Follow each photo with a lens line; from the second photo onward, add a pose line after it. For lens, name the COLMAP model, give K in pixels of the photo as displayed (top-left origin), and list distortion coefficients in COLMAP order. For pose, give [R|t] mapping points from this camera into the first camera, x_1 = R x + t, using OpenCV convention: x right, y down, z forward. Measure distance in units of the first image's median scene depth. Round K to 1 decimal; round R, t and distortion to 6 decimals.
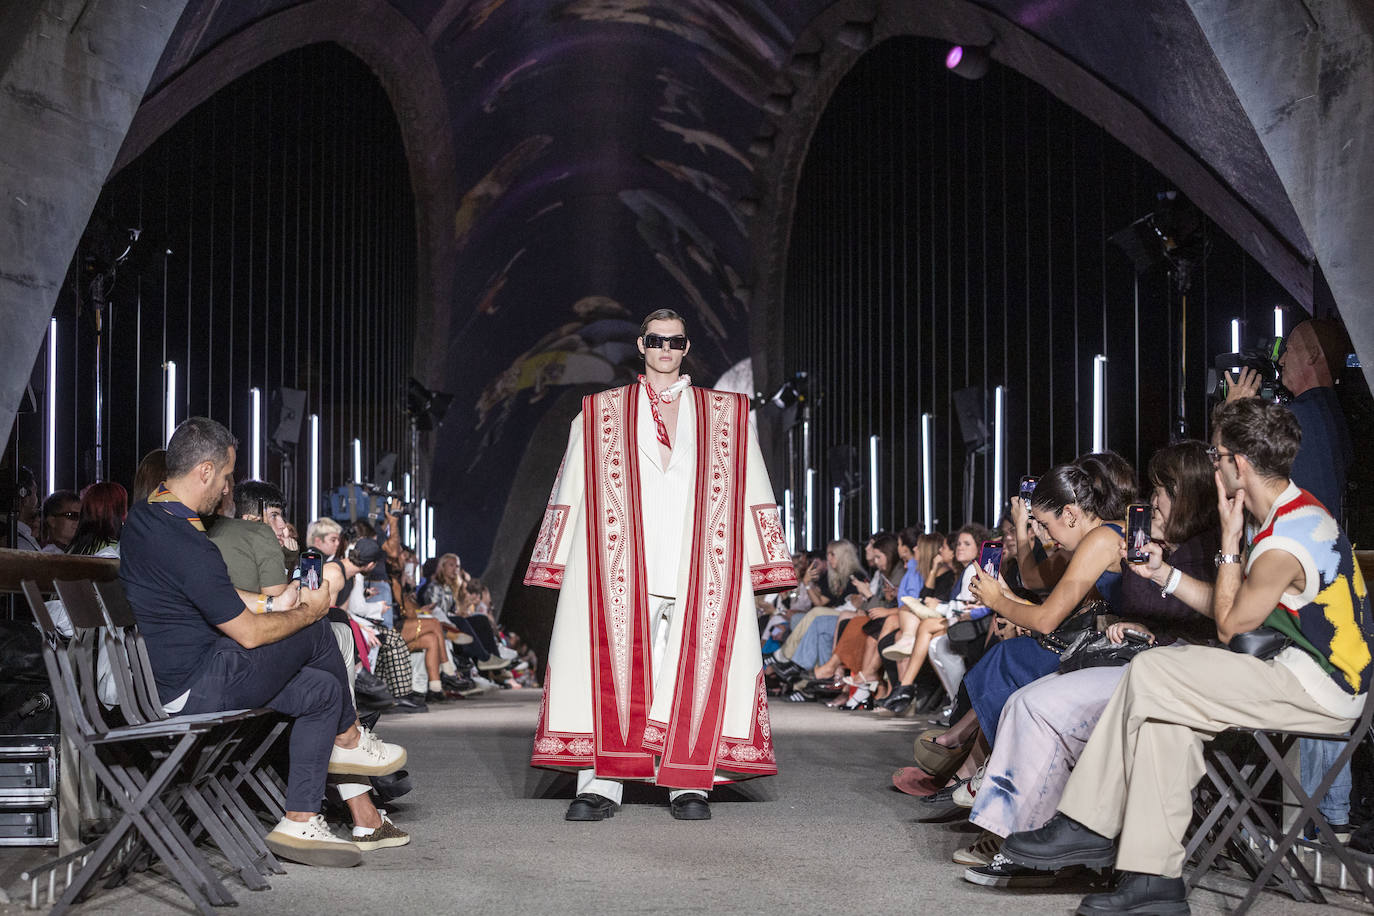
lens RADIAL K [[7150.7, 0, 755.7], [0, 7150.7, 517.9], [0, 0, 1]] dist [-3.074736, 11.608853]
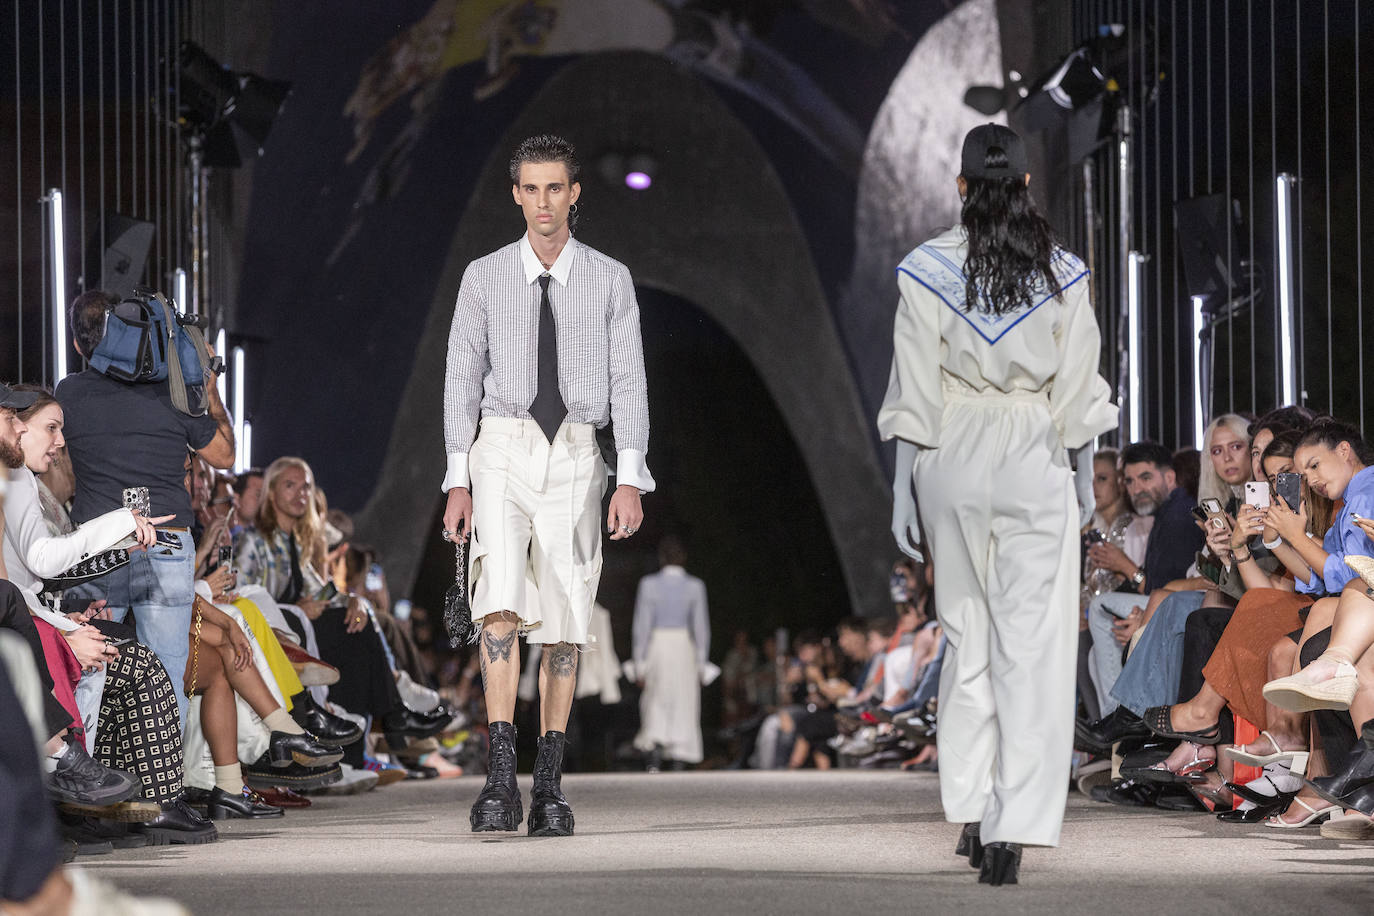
lens RADIAL K [[9717.5, 0, 692.5], [0, 9717.5, 263.1], [0, 0, 1]] dist [1.241833, 93.431938]
pose [[0.999745, -0.008761, 0.020821, -0.030821], [0.009464, 0.999379, -0.033951, 0.013334], [-0.020511, 0.034139, 0.999207, 0.421030]]
